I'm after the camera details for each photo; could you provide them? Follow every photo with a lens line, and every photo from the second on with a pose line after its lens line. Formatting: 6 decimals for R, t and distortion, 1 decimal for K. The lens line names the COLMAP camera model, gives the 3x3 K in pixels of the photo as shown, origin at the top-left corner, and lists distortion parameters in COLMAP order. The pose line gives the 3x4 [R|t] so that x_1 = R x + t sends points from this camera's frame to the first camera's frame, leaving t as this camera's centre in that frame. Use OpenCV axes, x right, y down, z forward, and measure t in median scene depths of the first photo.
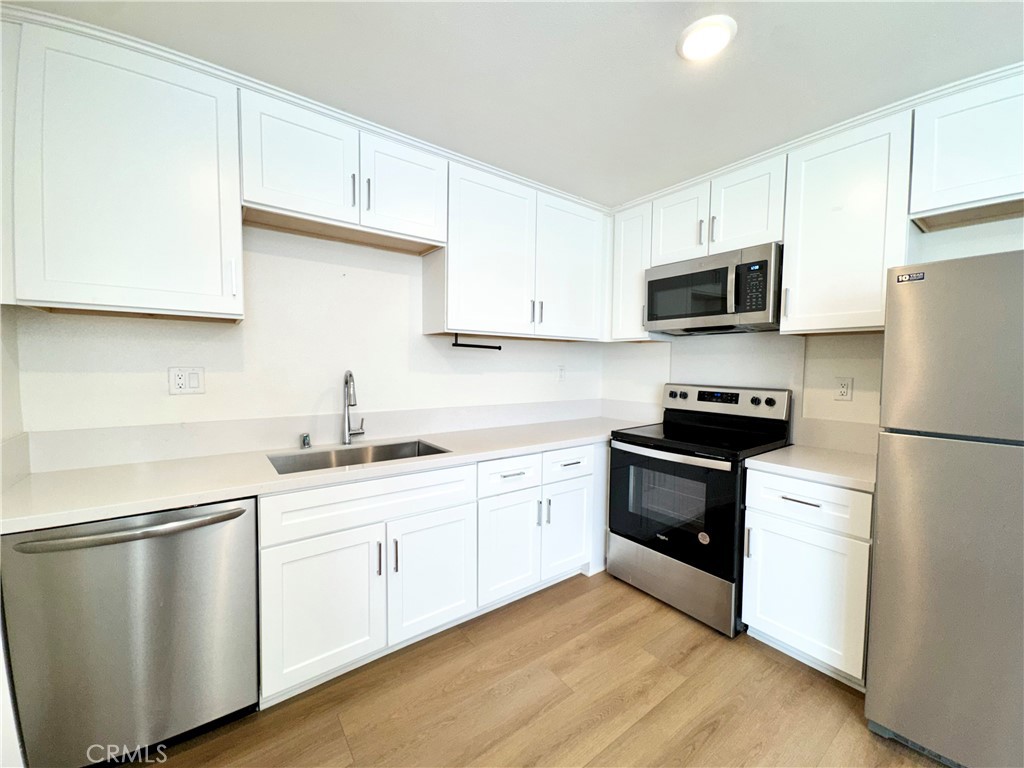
lens RADIAL K [[405.8, 0, 512.0], [0, 405.8, 384.0], [0, 0, 1]] dist [-0.001224, 0.000023]
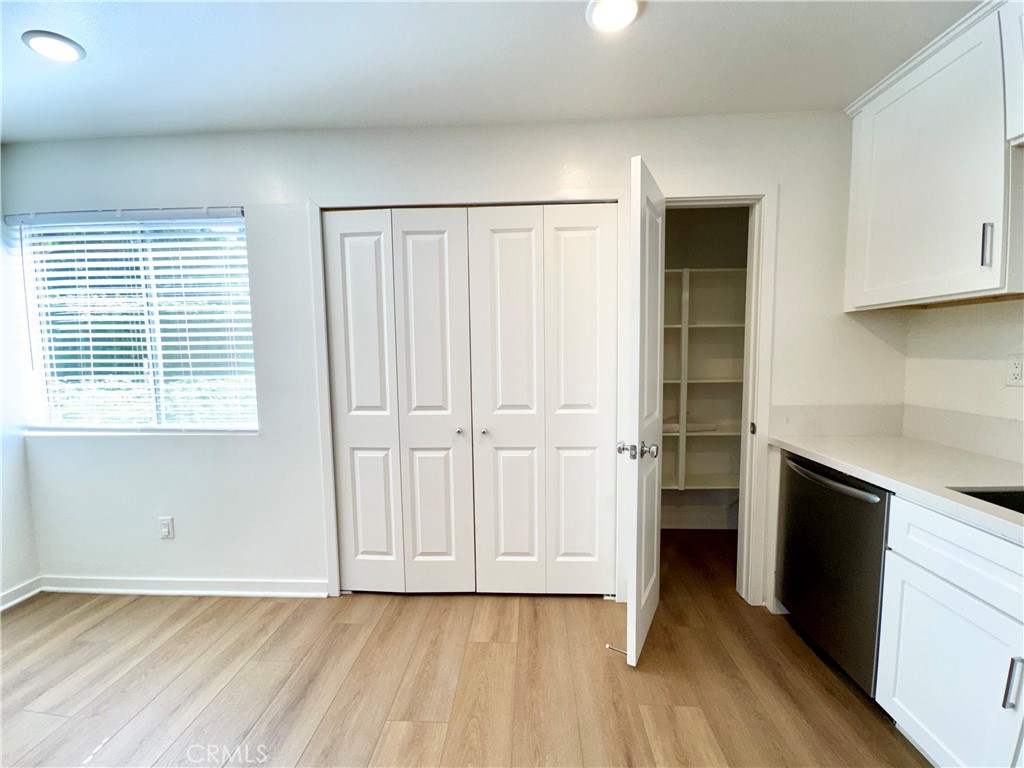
lens RADIAL K [[399.5, 0, 513.0], [0, 399.5, 390.5], [0, 0, 1]] dist [0.000812, -0.000008]
pose [[-0.639781, 0.063466, -0.765933, 0.413228], [-0.034420, 0.993219, 0.111049, -0.016965], [0.767786, 0.097411, -0.633258, 0.593396]]
